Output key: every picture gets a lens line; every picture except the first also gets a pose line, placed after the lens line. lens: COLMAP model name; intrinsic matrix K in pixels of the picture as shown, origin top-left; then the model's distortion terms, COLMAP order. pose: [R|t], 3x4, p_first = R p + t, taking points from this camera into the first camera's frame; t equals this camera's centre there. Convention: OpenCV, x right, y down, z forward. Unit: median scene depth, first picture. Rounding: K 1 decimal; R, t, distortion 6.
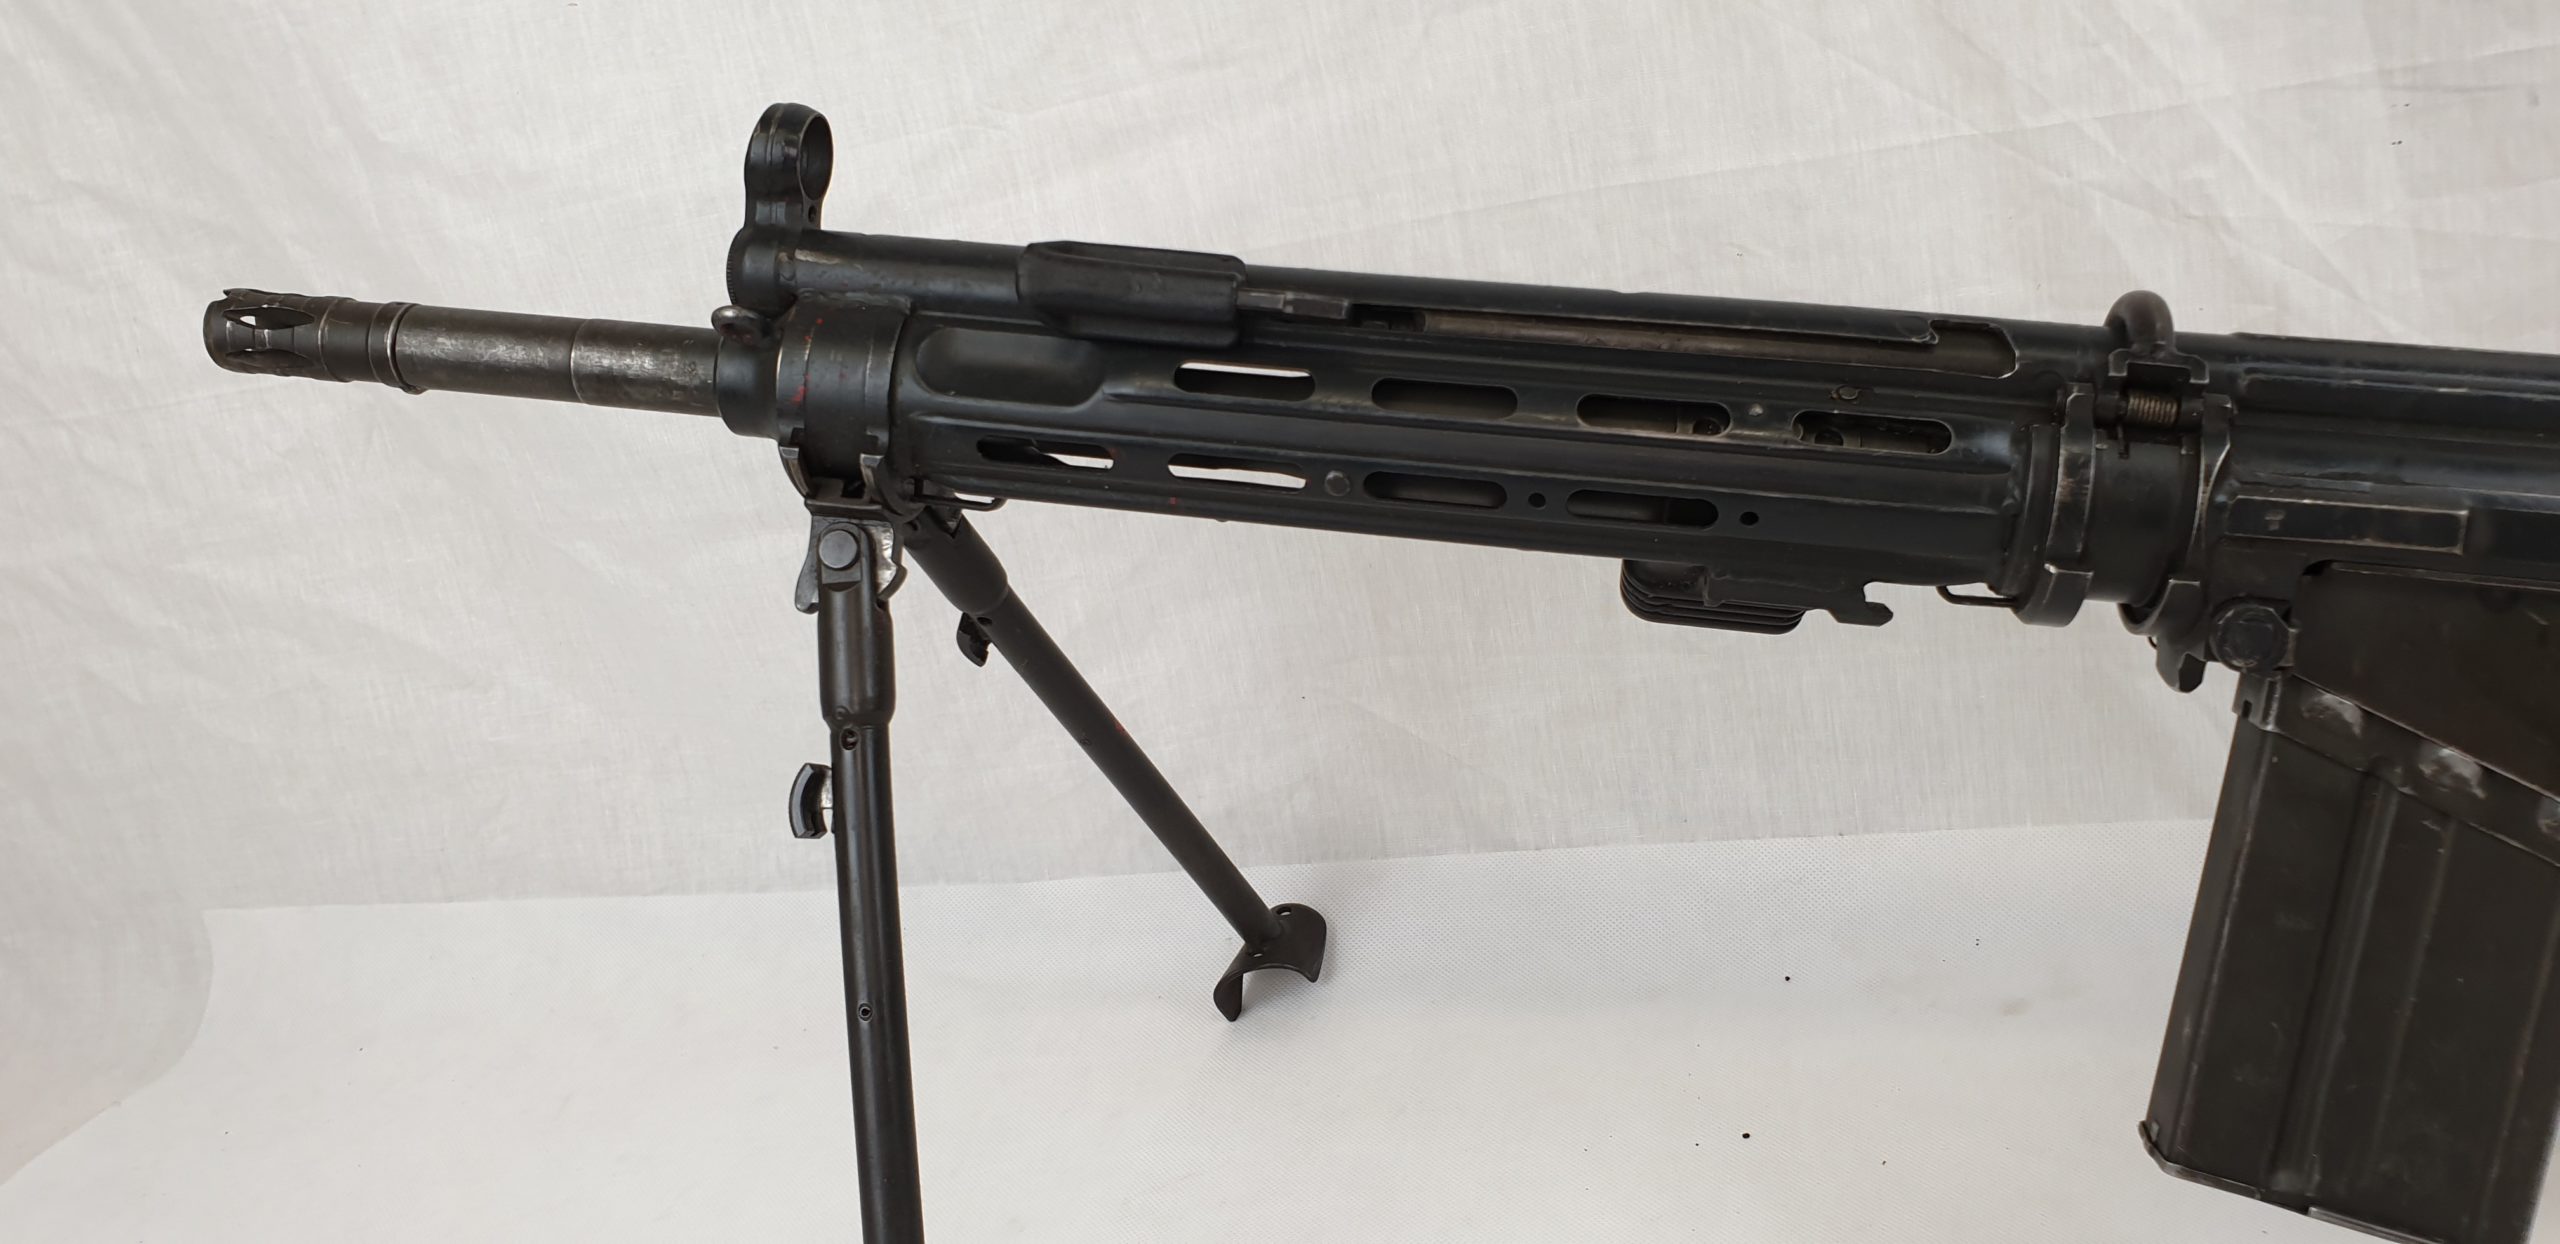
lens RADIAL K [[1886.2, 0, 1225.0], [0, 1886.2, 628.4], [0, 0, 1]] dist [0.004659, -0.030574]
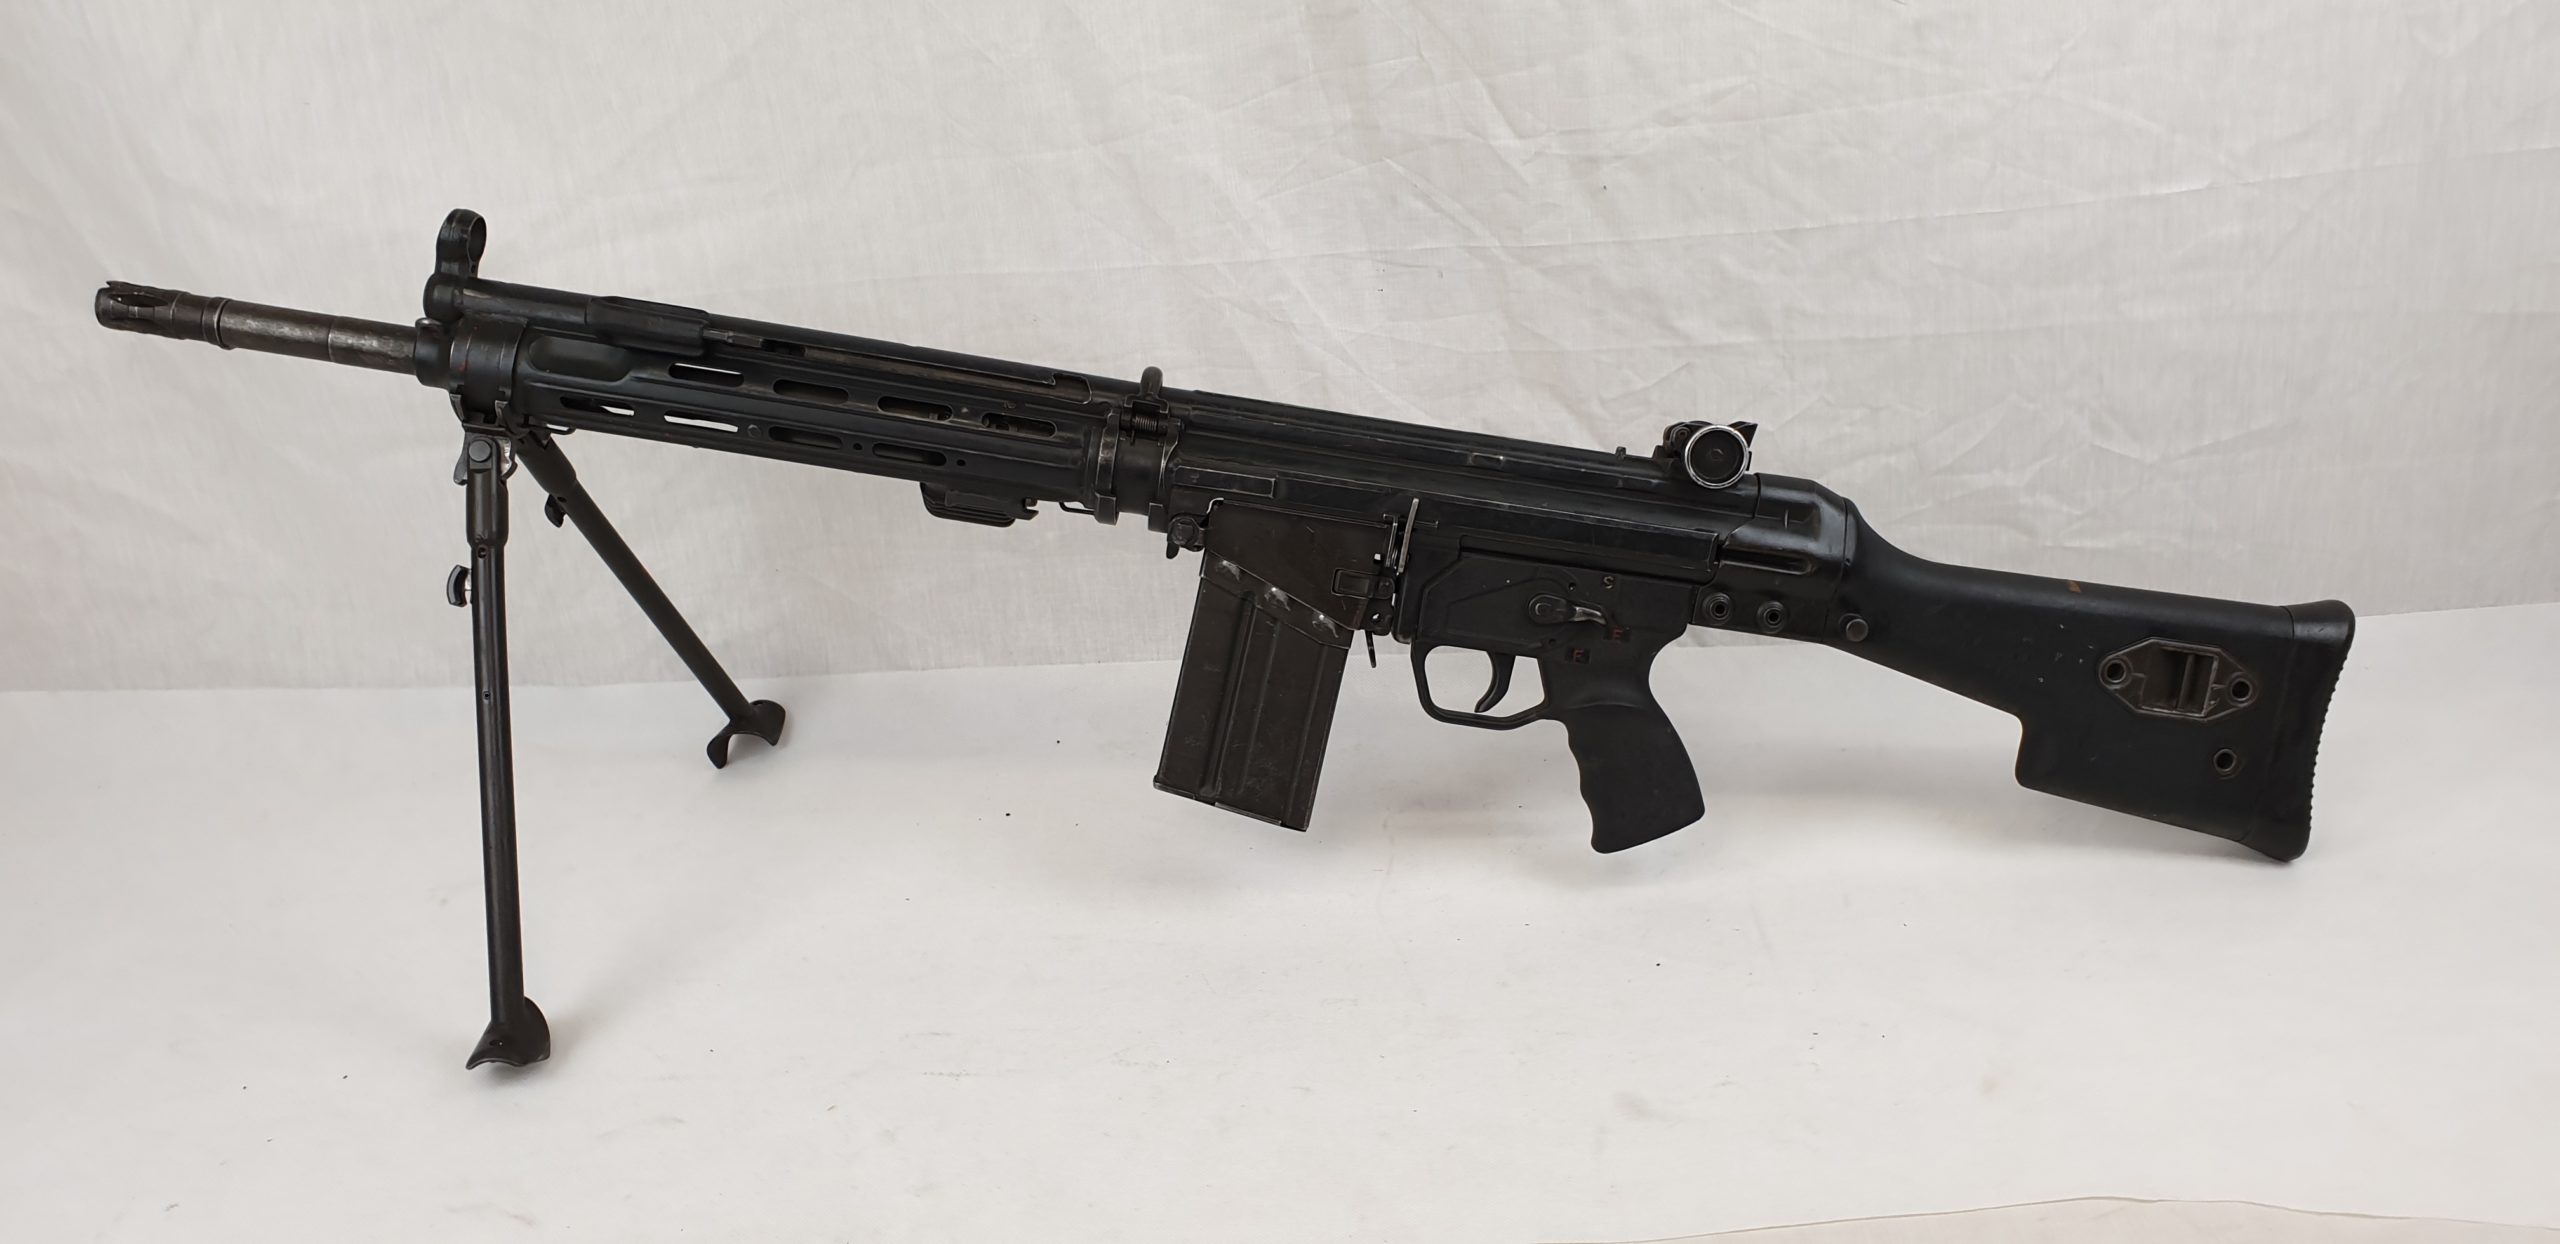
lens RADIAL K [[1790.3, 0, 1244.3], [0, 1790.3, 639.1], [0, 0, 1]] dist [0.029754, -0.054700]
pose [[0.973747, 0.039353, 0.224208, 0.137355], [-0.043414, 0.998970, 0.013210, 0.086368], [-0.223457, -0.022597, 0.974452, -0.888694]]
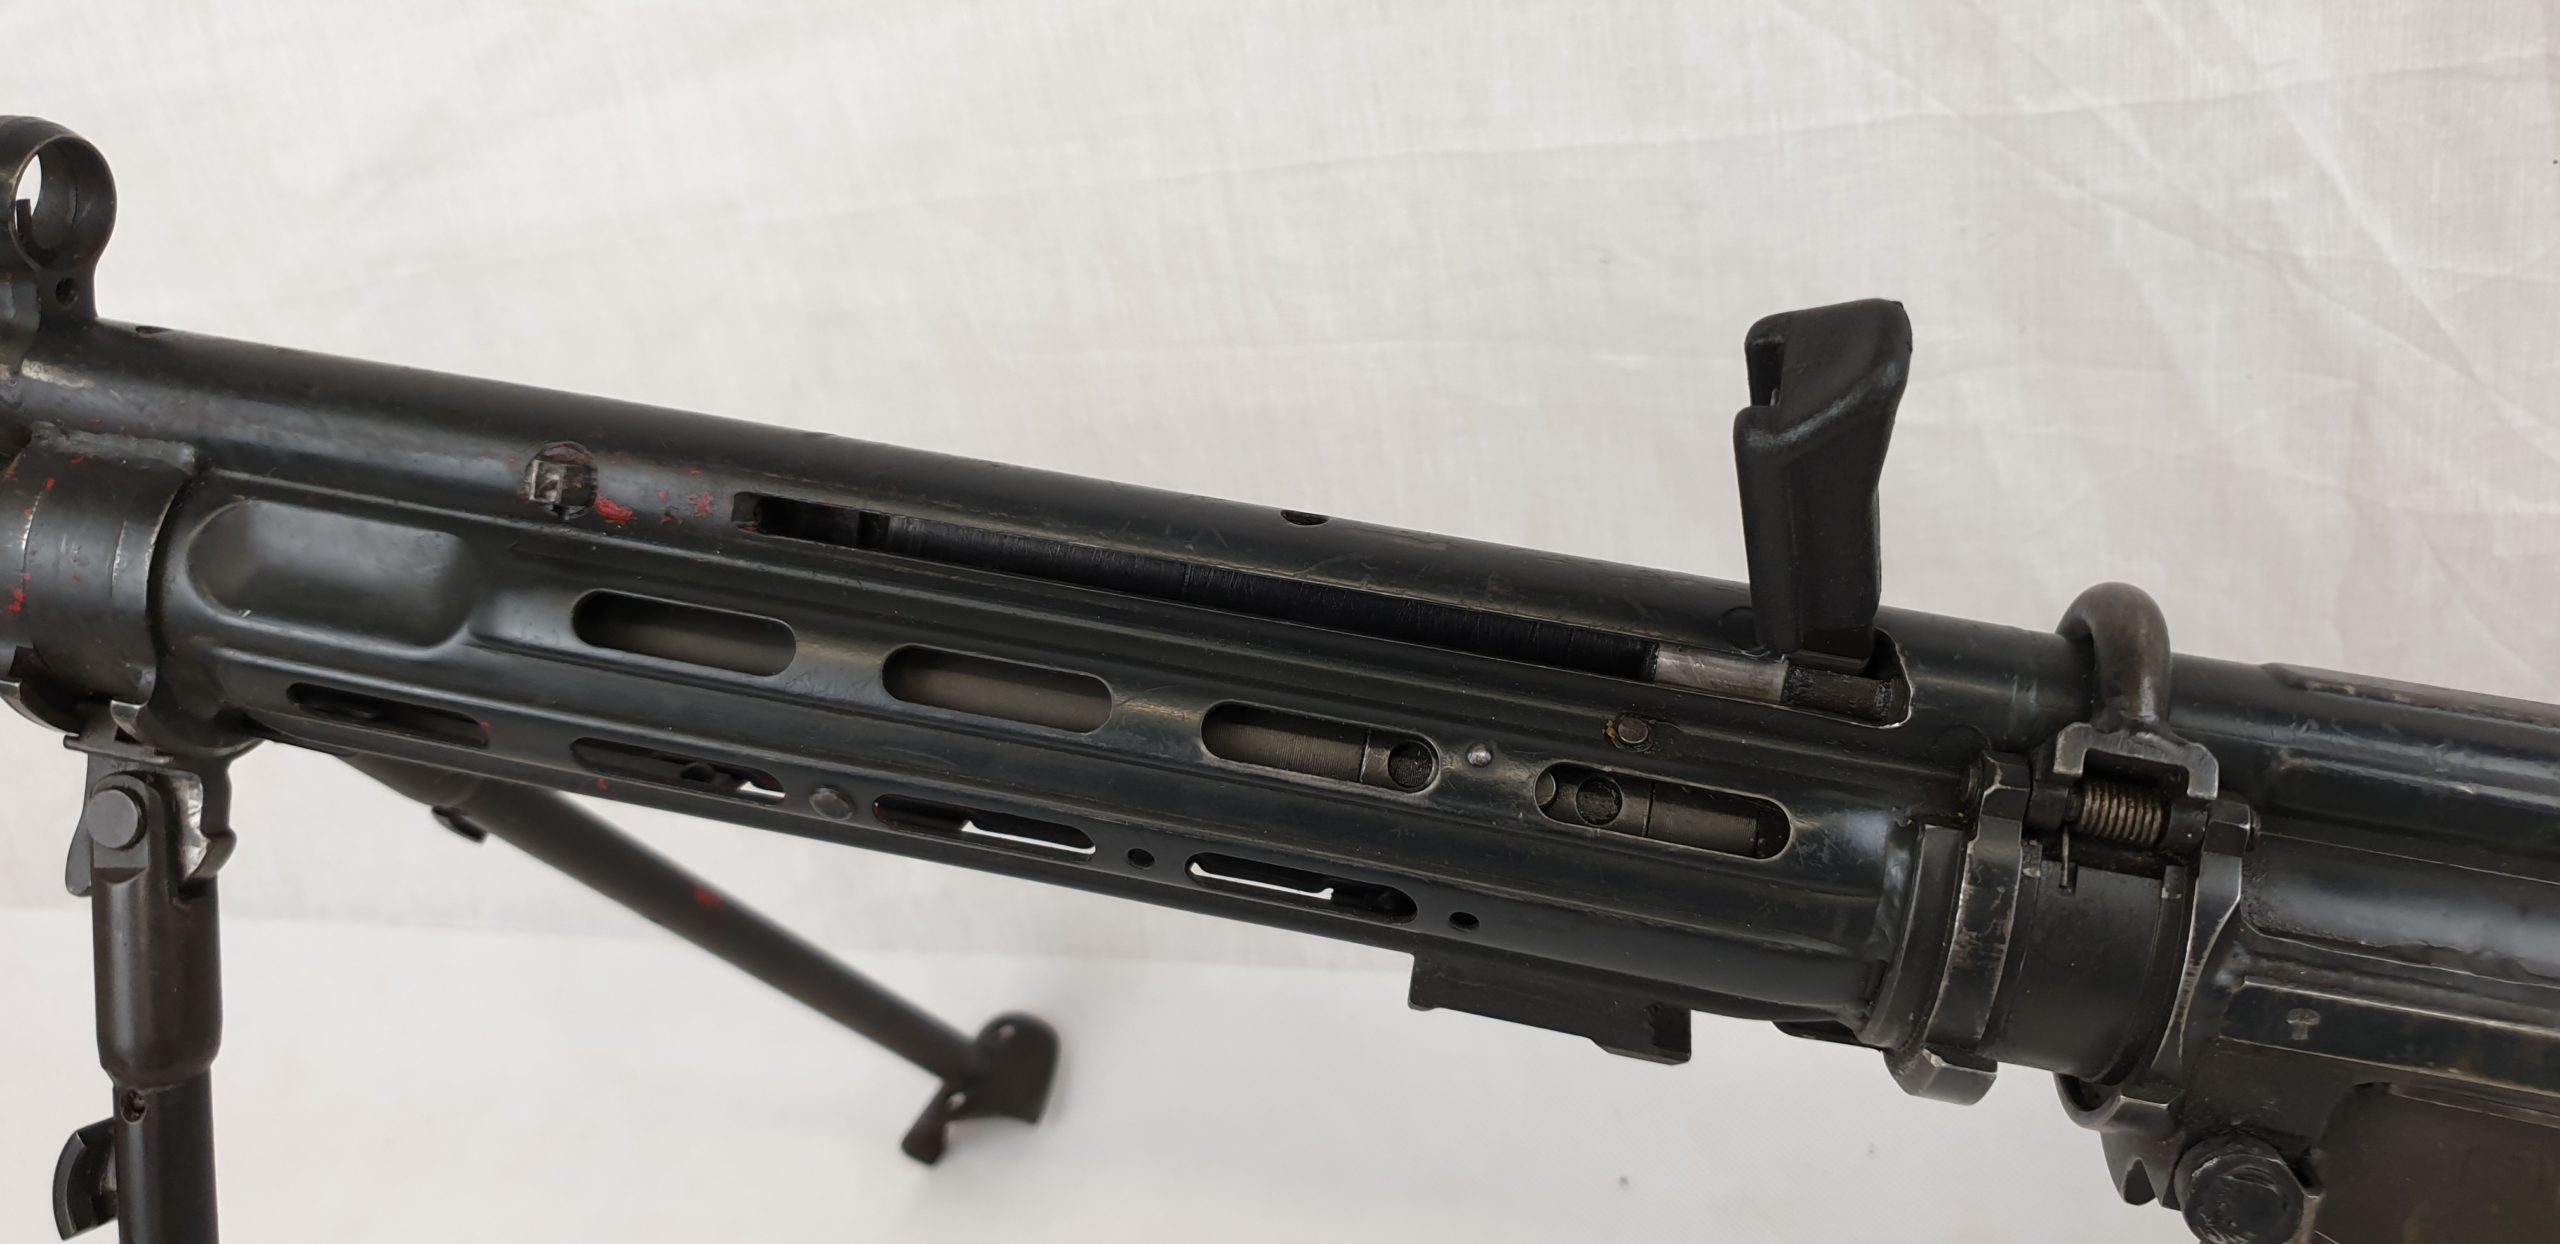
lens RADIAL K [[1990.5, 0, 1200.0], [0, 1990.5, 611.4], [0, 0, 1]] dist [-0.019805, -0.002968]
pose [[0.999300, 0.037389, -0.001390, 0.172761], [-0.036824, 0.989419, 0.140333, -0.226350], [0.006622, -0.140183, 0.990103, 0.335766]]
